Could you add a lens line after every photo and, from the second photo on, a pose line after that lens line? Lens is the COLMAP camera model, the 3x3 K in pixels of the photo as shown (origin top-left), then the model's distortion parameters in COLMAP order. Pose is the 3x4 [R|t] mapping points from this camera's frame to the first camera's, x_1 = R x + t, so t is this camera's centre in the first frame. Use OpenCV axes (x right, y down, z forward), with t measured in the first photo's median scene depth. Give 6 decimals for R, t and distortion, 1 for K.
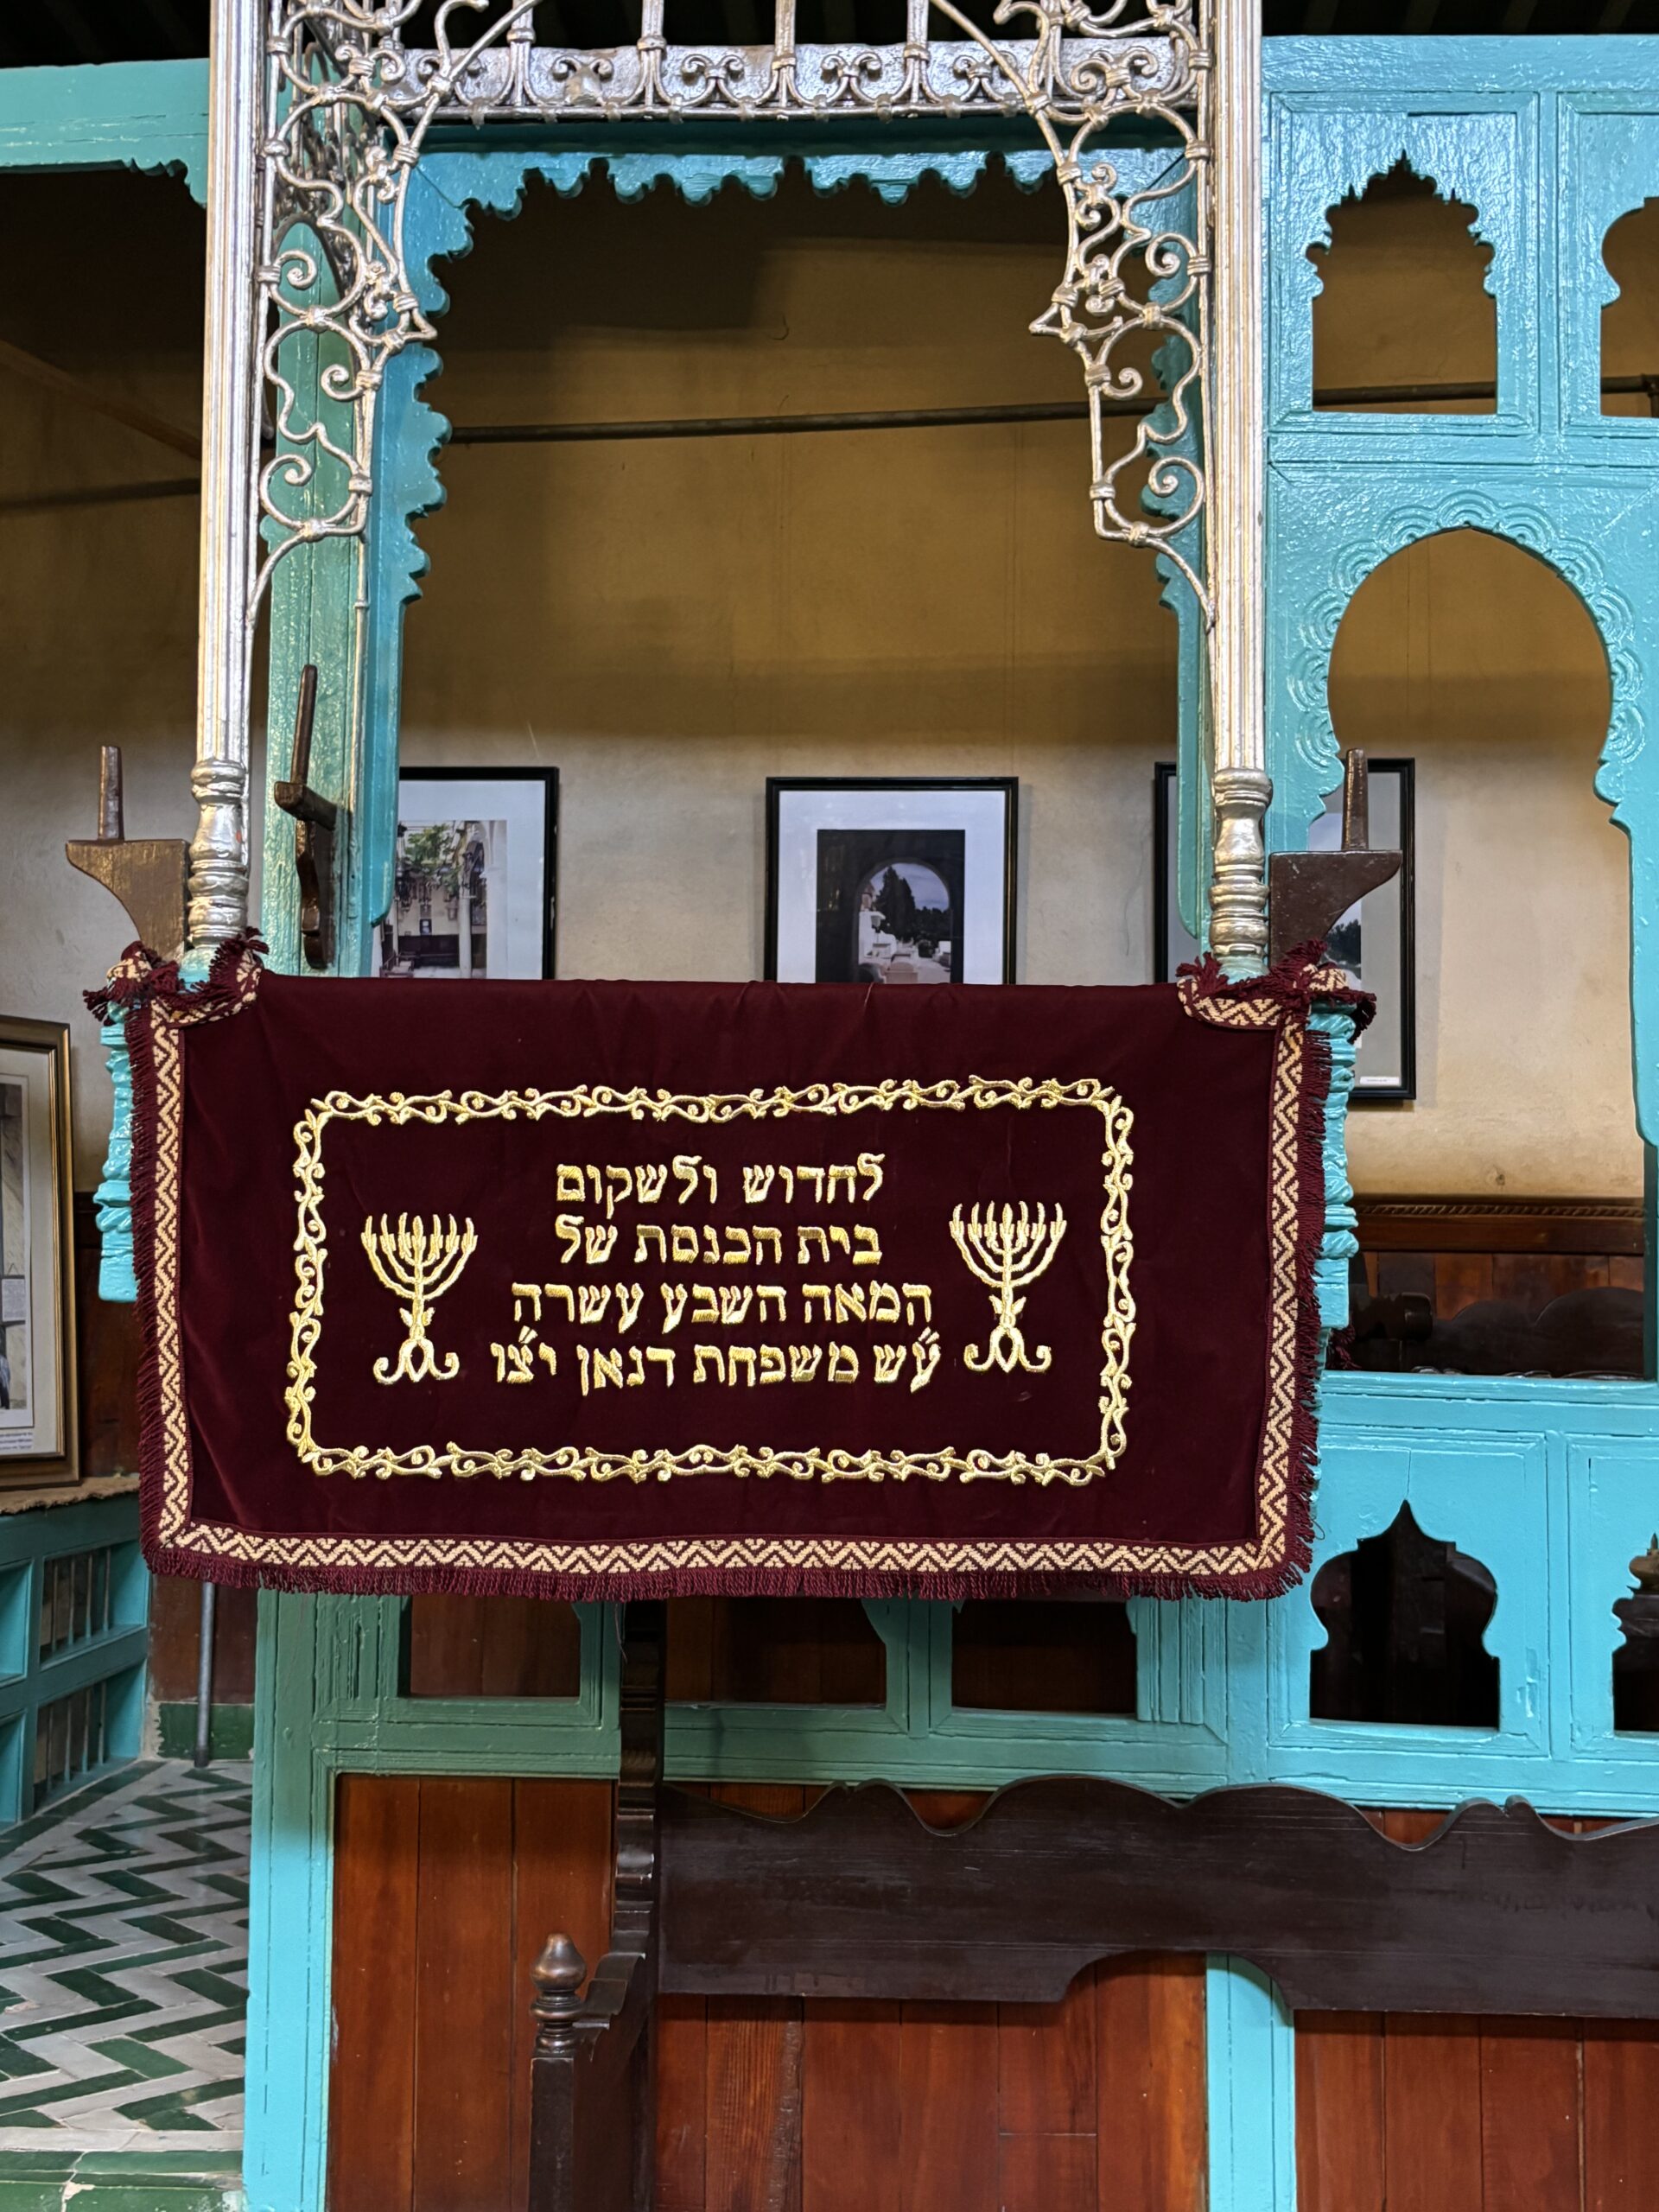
lens RADIAL K [[2504.8, 0, 825.3], [0, 2504.8, 1100.7], [0, 0, 1]] dist [-0.002226, 0.000000]
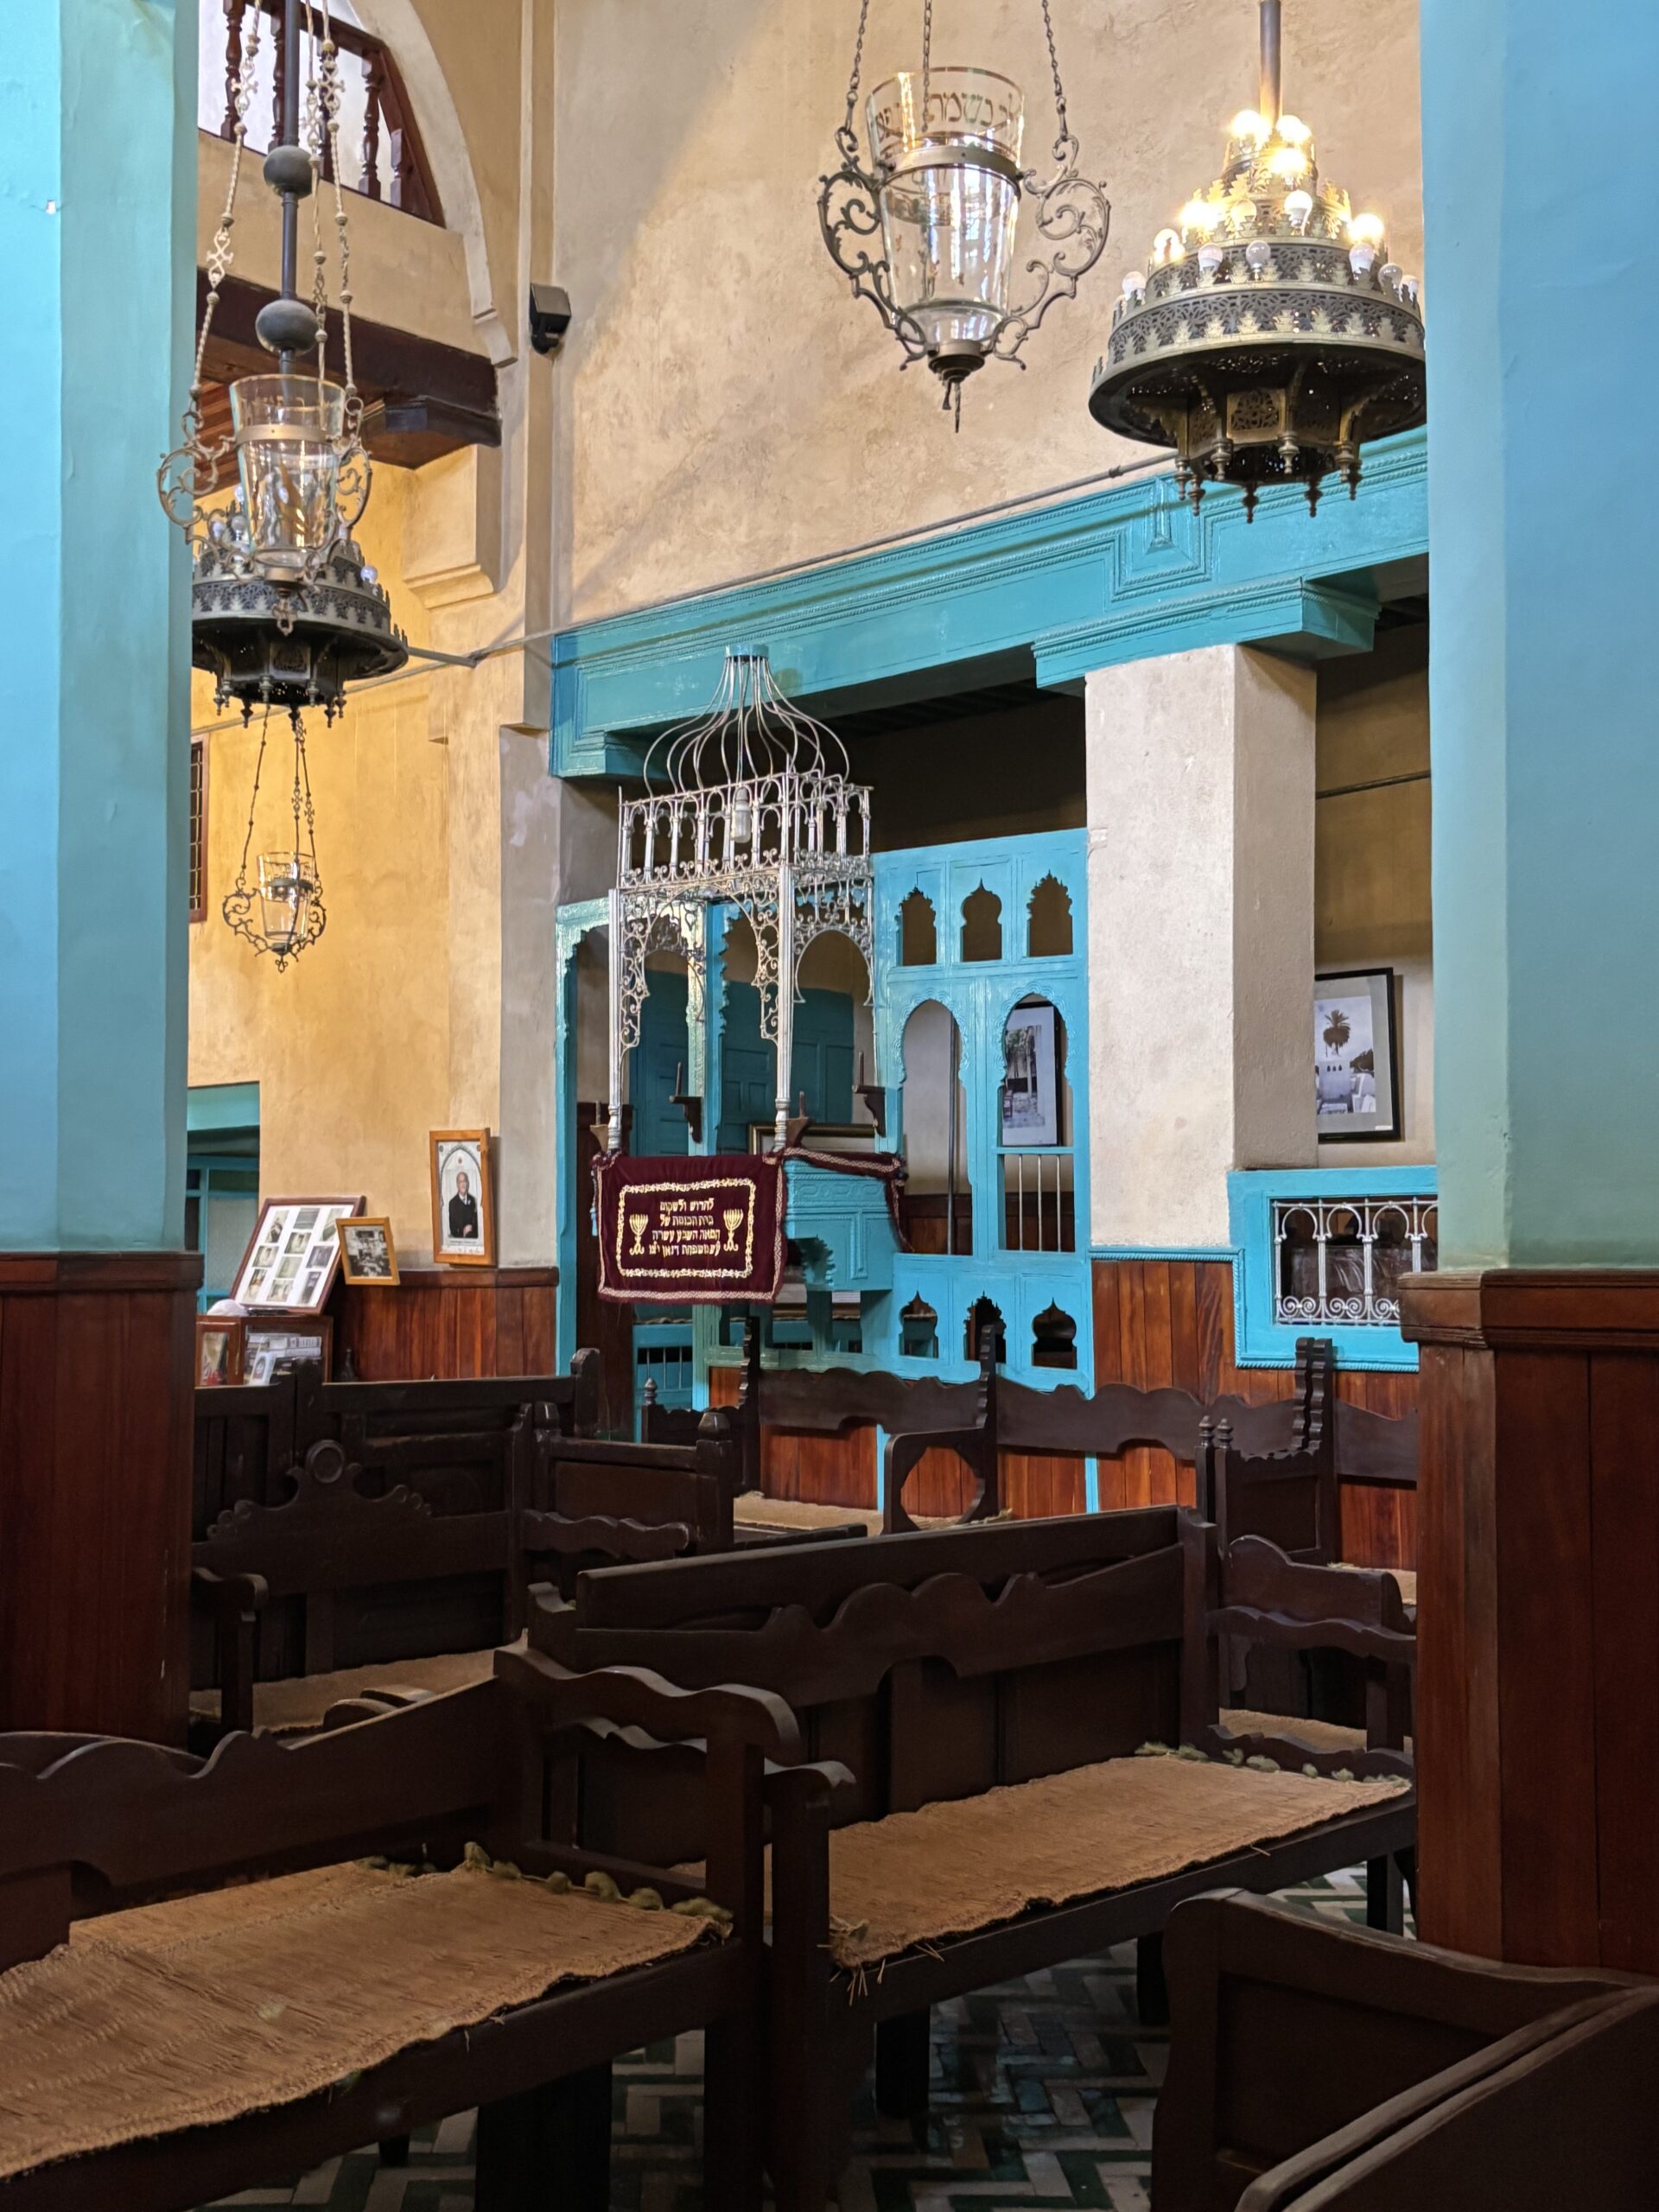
lens RADIAL K [[2504.8, 0, 829.4], [0, 2504.8, 1111.8], [0, 0, 1]] dist [-0.002226, 0.000000]
pose [[0.746795, -0.042698, -0.663682, 2.695546], [0.057956, 0.998319, 0.000986, -0.105445], [0.662524, -0.039201, 0.748014, -1.804811]]
